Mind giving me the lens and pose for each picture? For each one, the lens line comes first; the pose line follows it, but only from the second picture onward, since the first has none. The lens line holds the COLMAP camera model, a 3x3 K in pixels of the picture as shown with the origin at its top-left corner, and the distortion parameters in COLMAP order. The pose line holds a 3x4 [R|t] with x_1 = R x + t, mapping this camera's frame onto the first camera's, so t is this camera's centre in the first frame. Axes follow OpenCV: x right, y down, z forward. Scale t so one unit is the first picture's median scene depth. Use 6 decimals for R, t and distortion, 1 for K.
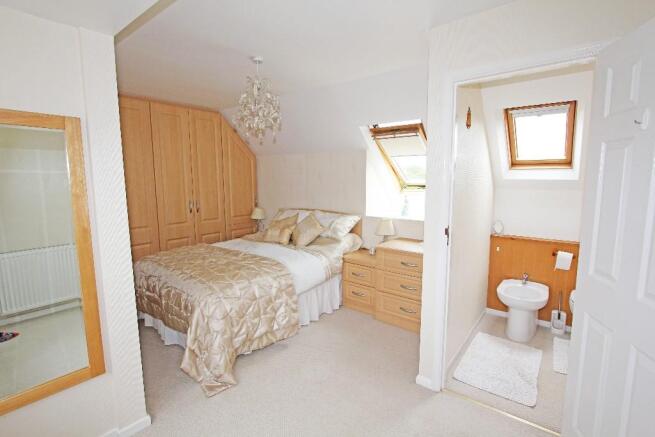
lens RADIAL K [[315.5, 0, 329.5], [0, 315.5, 215.4], [0, 0, 1]] dist [-0.019719, -0.000113]
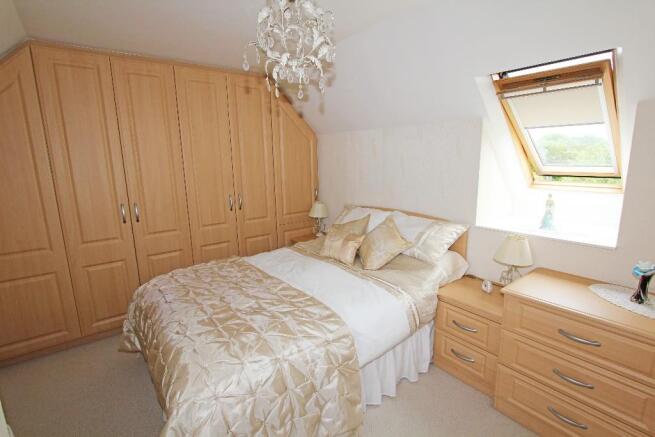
lens RADIAL K [[315.5, 0, 331.7], [0, 315.5, 217.5], [0, 0, 1]] dist [-0.019719, -0.000113]
pose [[0.973161, 0.028829, -0.228313, -0.023647], [-0.012424, 0.997257, 0.072967, -0.057963], [0.229790, -0.068172, 0.970850, 0.335923]]
